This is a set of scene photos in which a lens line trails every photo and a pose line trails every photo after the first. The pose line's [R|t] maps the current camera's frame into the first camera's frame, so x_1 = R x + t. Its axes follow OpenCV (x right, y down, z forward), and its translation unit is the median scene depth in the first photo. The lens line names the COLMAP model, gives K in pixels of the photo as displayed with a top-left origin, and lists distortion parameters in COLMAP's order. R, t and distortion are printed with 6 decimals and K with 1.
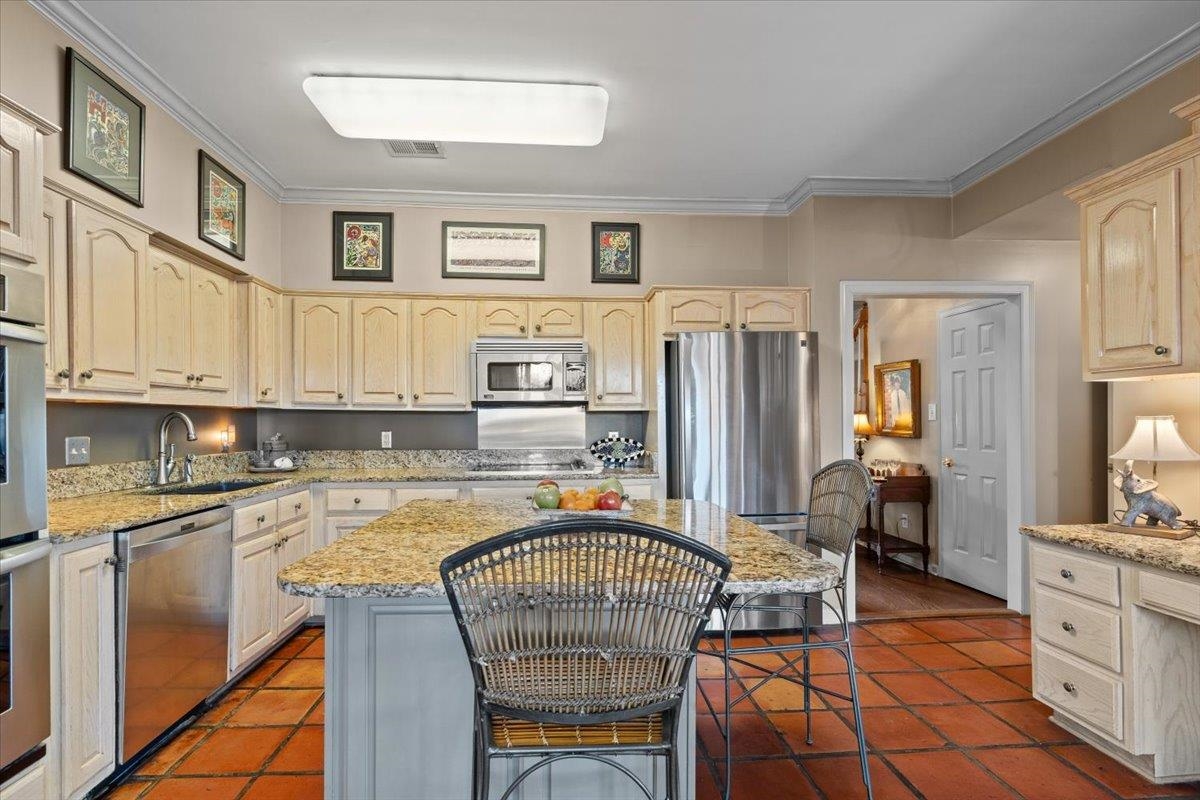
lens RADIAL K [[548.3, 0, 589.1], [0, 548.3, 418.2], [0, 0, 1]] dist [-0.008152, 0.001296]
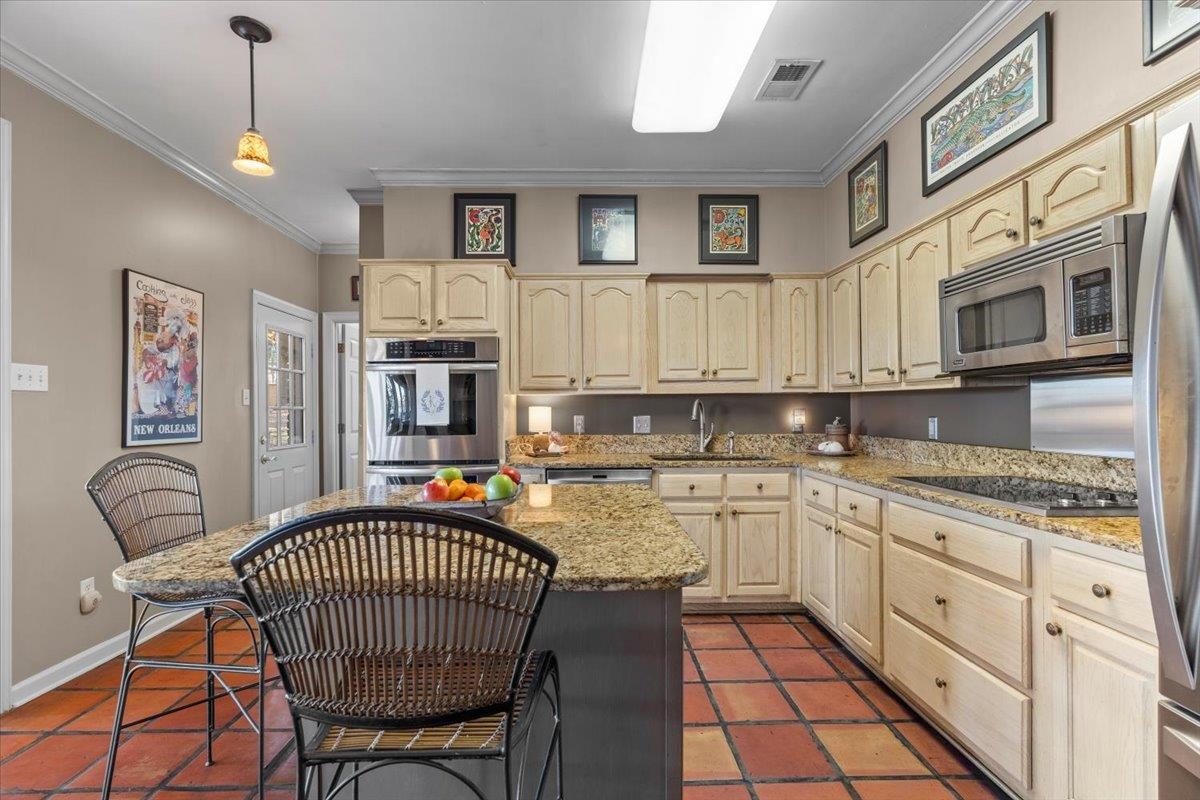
lens RADIAL K [[548.3, 0, 598.2], [0, 548.3, 406.3], [0, 0, 1]] dist [-0.008152, 0.001296]
pose [[-0.041120, -0.001277, -0.999153, 0.448014], [0.014886, 0.999887, -0.001891, 0.003823], [0.999043, -0.014951, -0.041096, 0.620252]]
